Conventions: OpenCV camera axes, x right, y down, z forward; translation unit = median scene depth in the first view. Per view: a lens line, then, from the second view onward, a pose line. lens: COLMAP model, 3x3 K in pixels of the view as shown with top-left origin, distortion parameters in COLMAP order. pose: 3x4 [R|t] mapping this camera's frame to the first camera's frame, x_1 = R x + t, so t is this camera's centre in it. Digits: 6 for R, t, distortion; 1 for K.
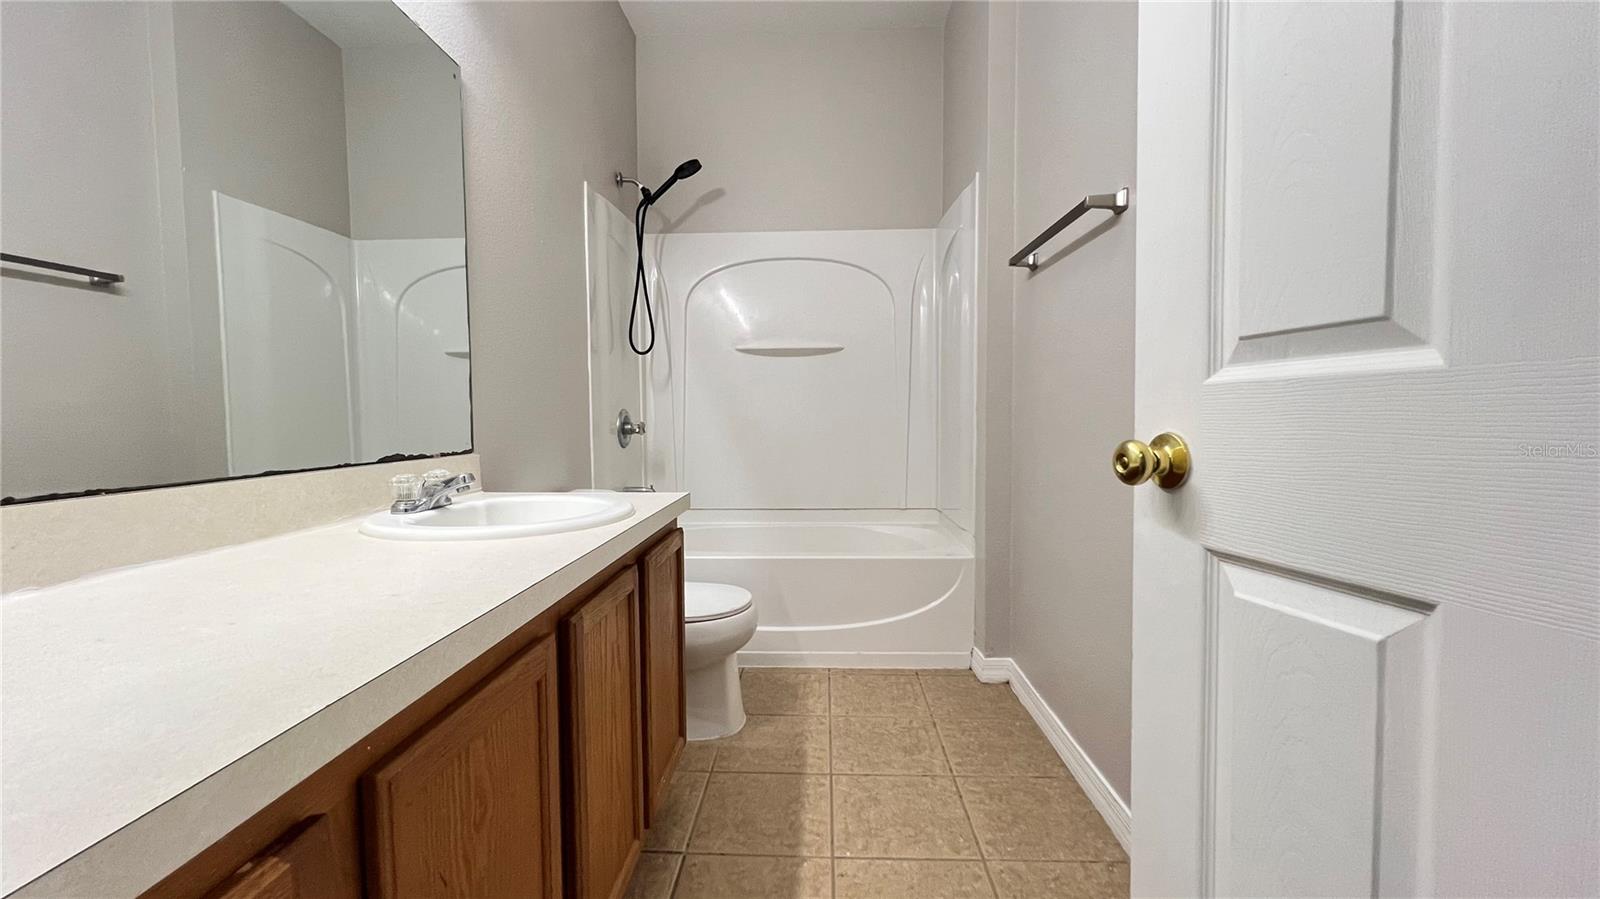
lens RADIAL K [[639.8, 0, 795.2], [0, 639.8, 443.6], [0, 0, 1]] dist [0.000351, 0.000706]
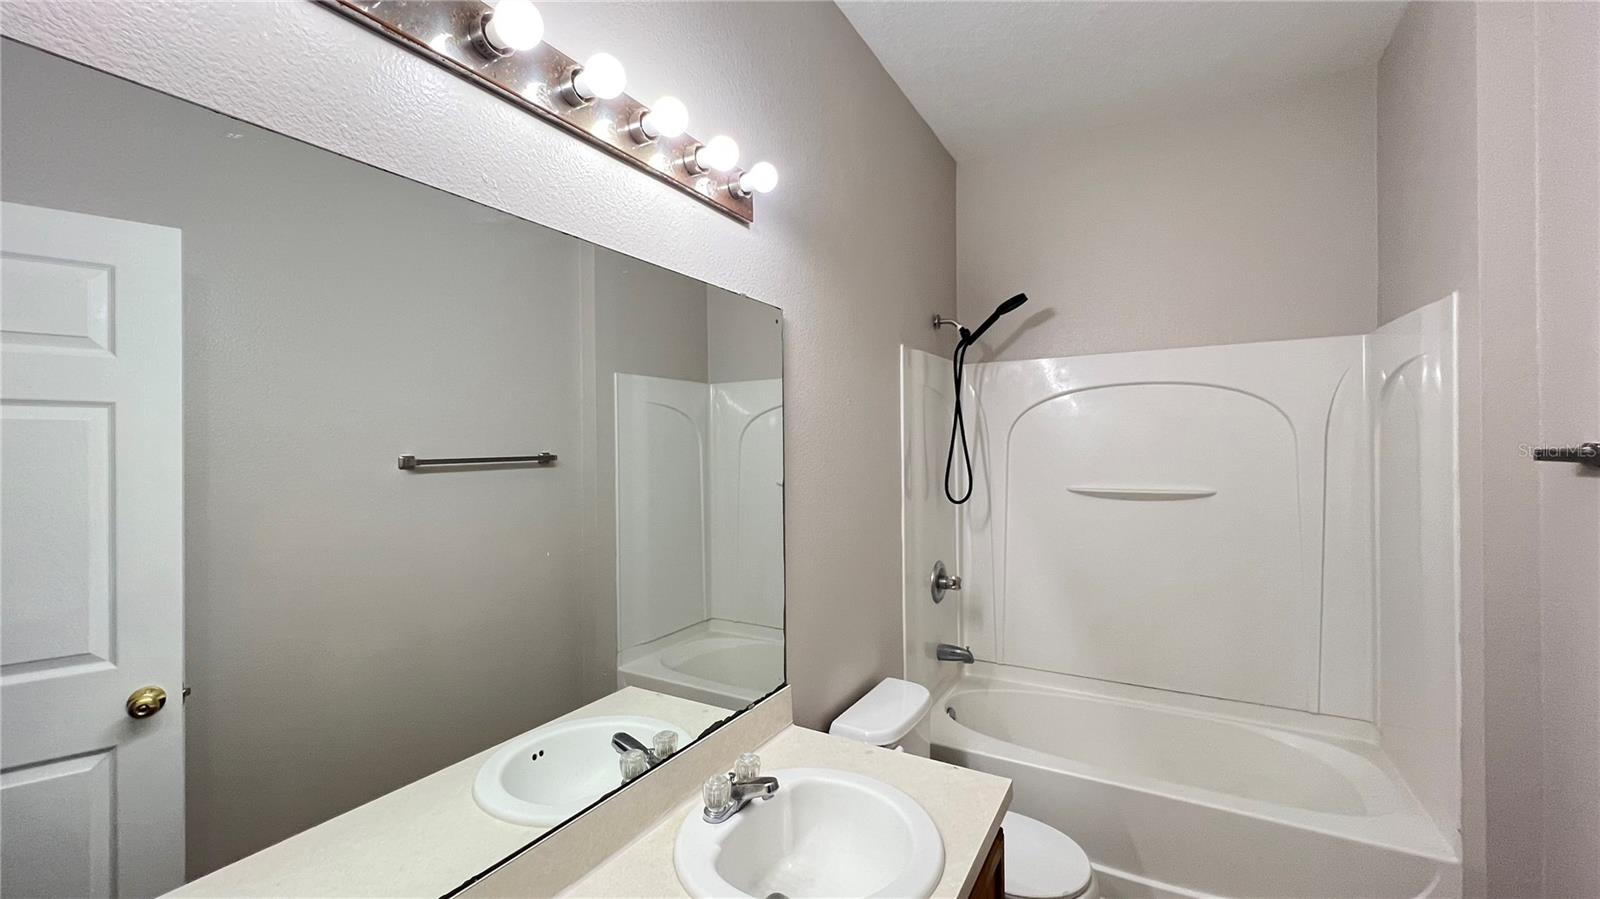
lens RADIAL K [[639.8, 0, 791.6], [0, 639.8, 447.7], [0, 0, 1]] dist [0.000351, 0.000706]
pose [[0.881479, -0.000104, -0.472223, -0.014477], [-0.022540, 0.998851, -0.042294, -0.177527], [0.471685, 0.047925, 0.880464, 0.062851]]
